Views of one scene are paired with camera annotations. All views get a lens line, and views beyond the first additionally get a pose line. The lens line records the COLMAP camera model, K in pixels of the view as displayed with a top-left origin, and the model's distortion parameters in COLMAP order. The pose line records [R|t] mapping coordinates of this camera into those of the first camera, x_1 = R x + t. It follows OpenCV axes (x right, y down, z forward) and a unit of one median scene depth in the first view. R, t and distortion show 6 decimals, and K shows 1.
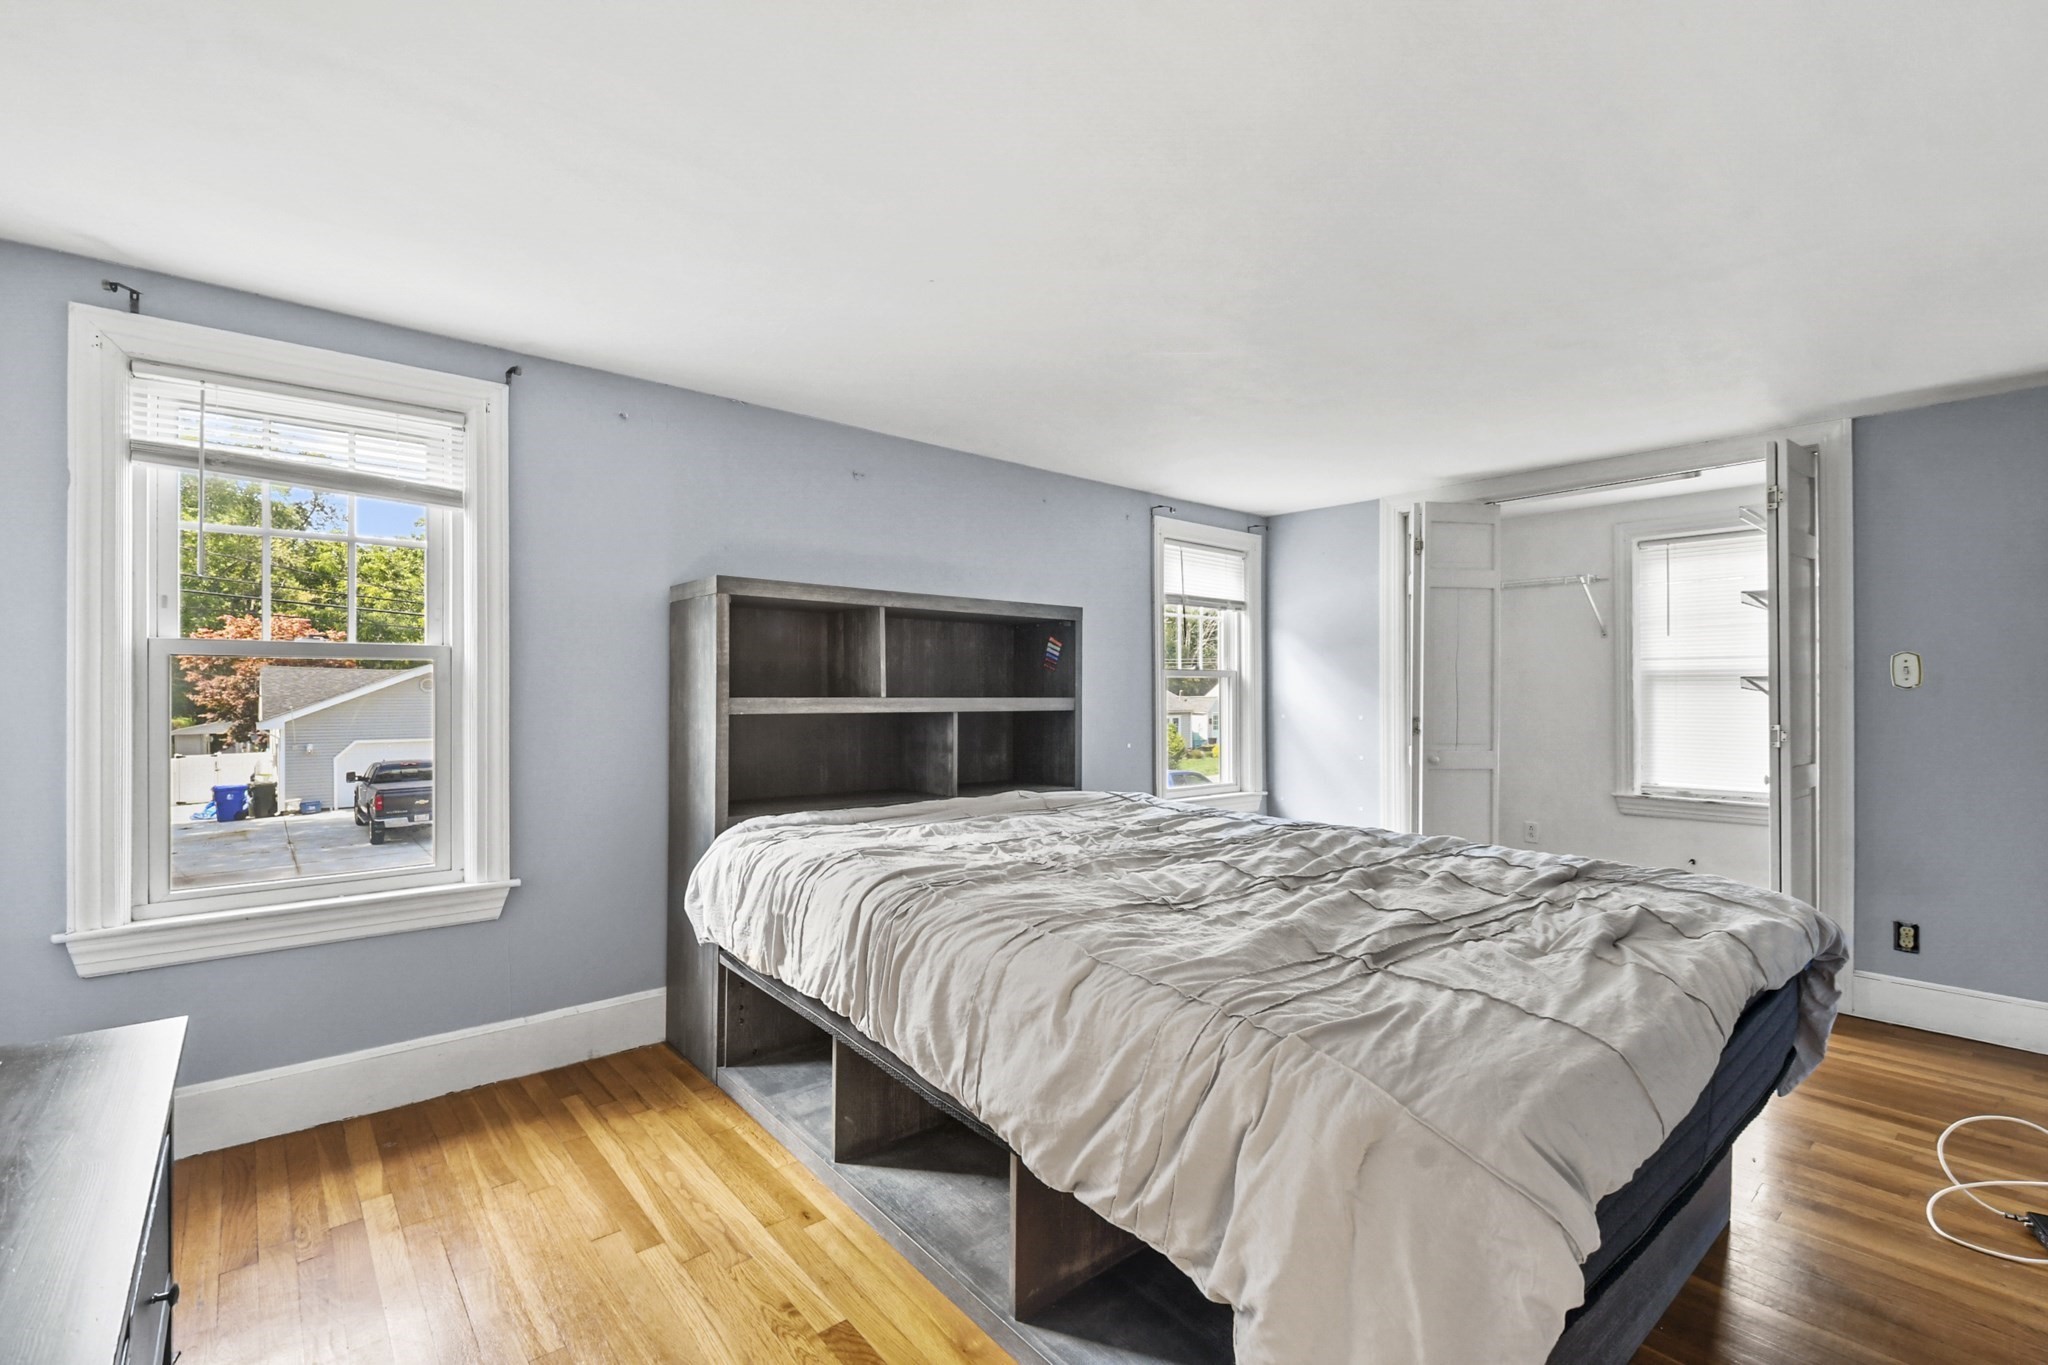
lens RADIAL K [[893.1, 0, 1008.1], [0, 893.1, 688.2], [0, 0, 1]] dist [0.019037, -0.015901]
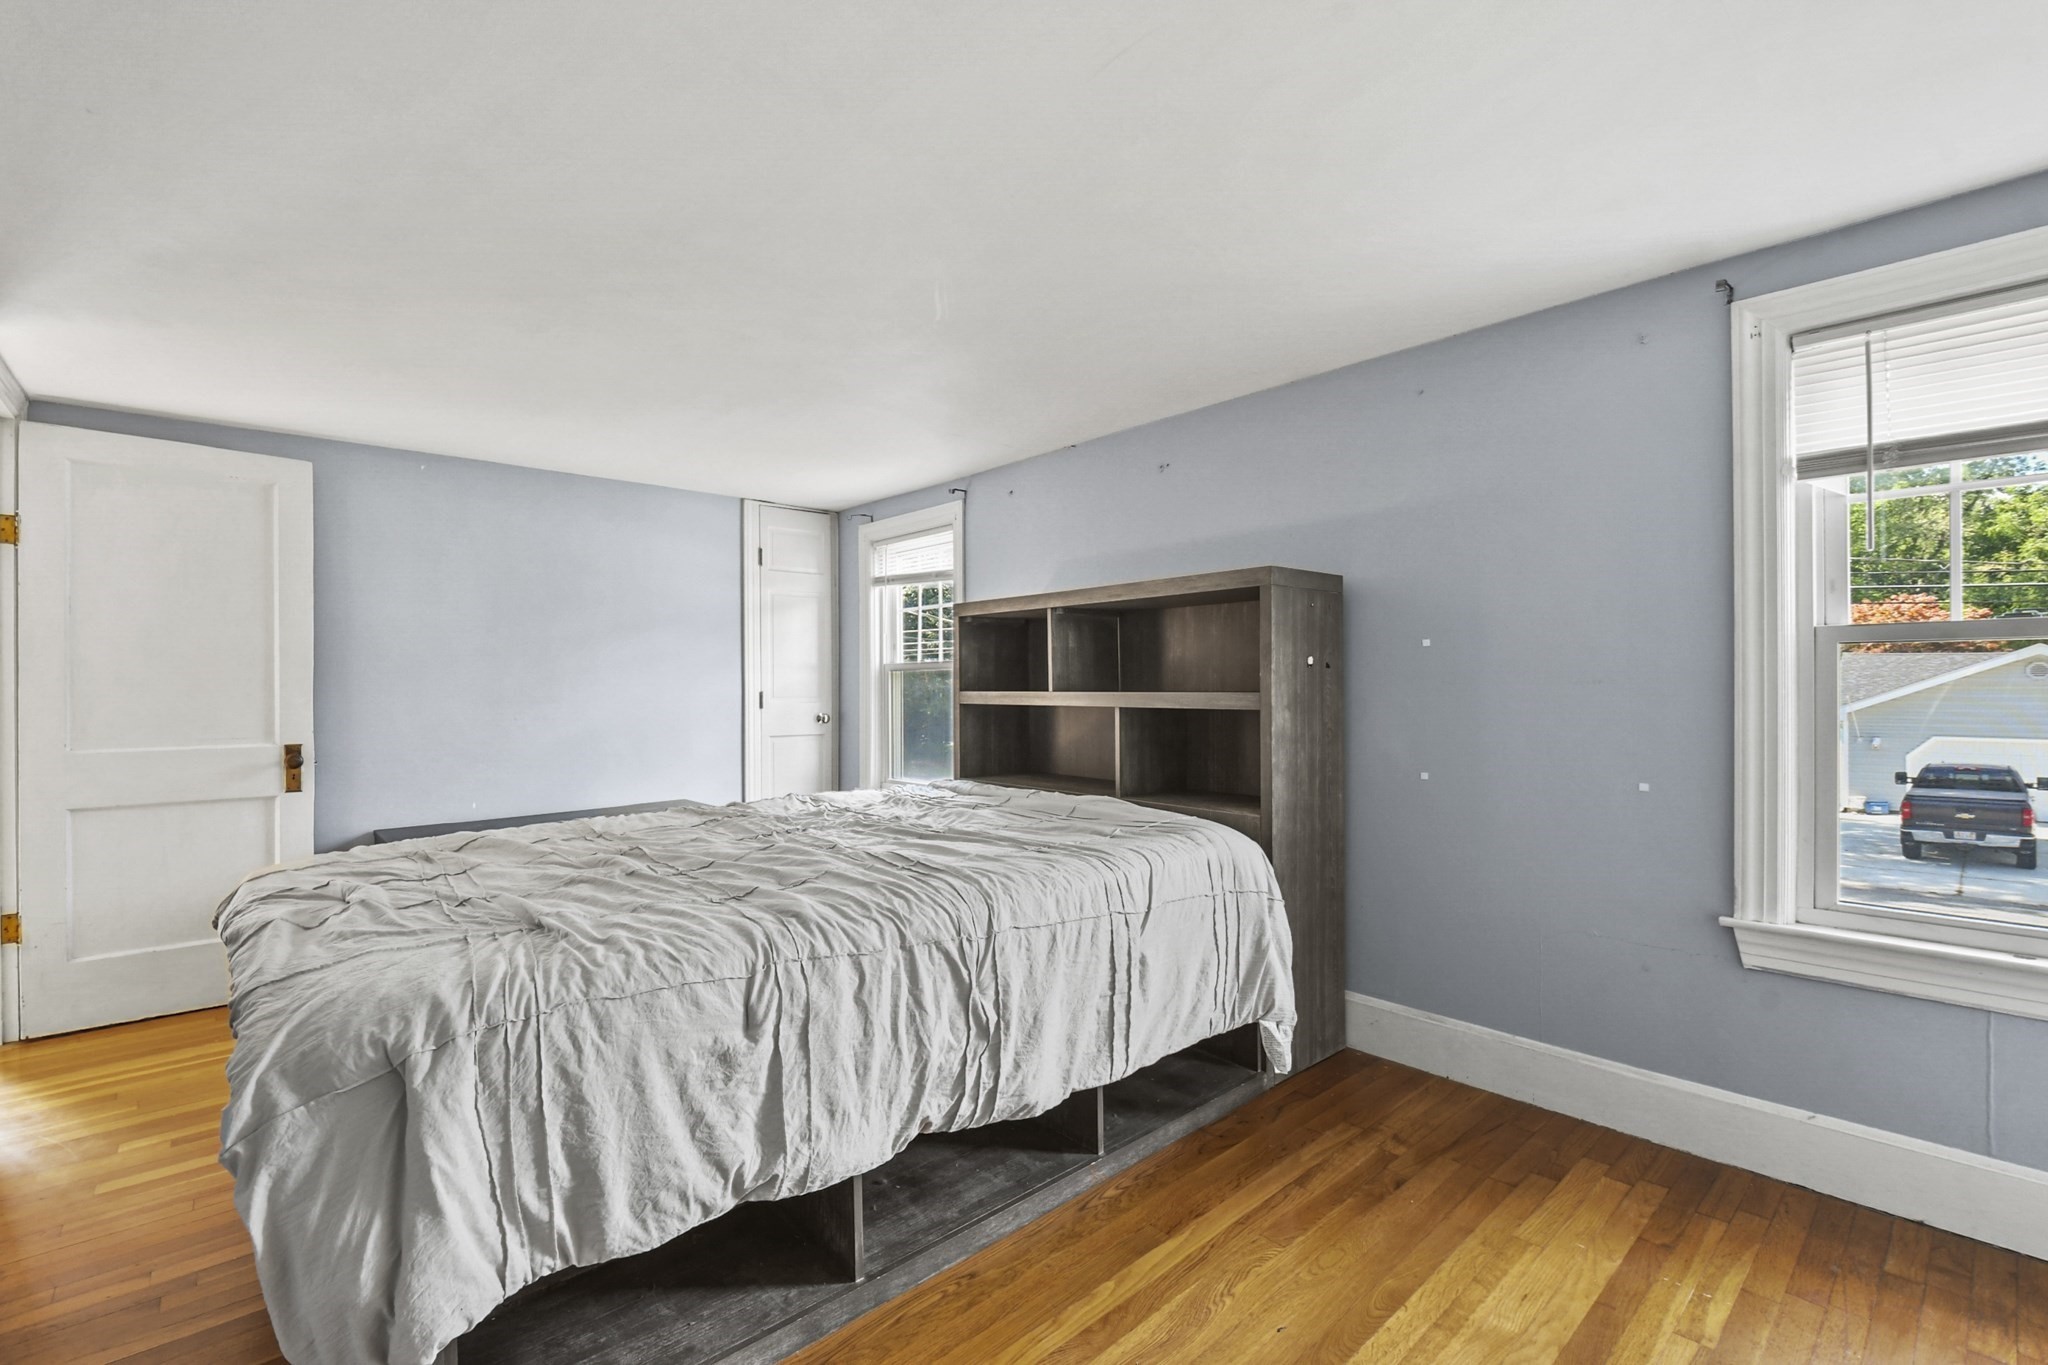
lens RADIAL K [[893.1, 0, 1008.1], [0, 893.1, 688.2], [0, 0, 1]] dist [0.019037, -0.015901]
pose [[0.034571, -0.001583, -0.999401, 0.601677], [0.014042, 0.999901, -0.001098, 0.004373], [0.999304, -0.013996, 0.034590, 0.579279]]
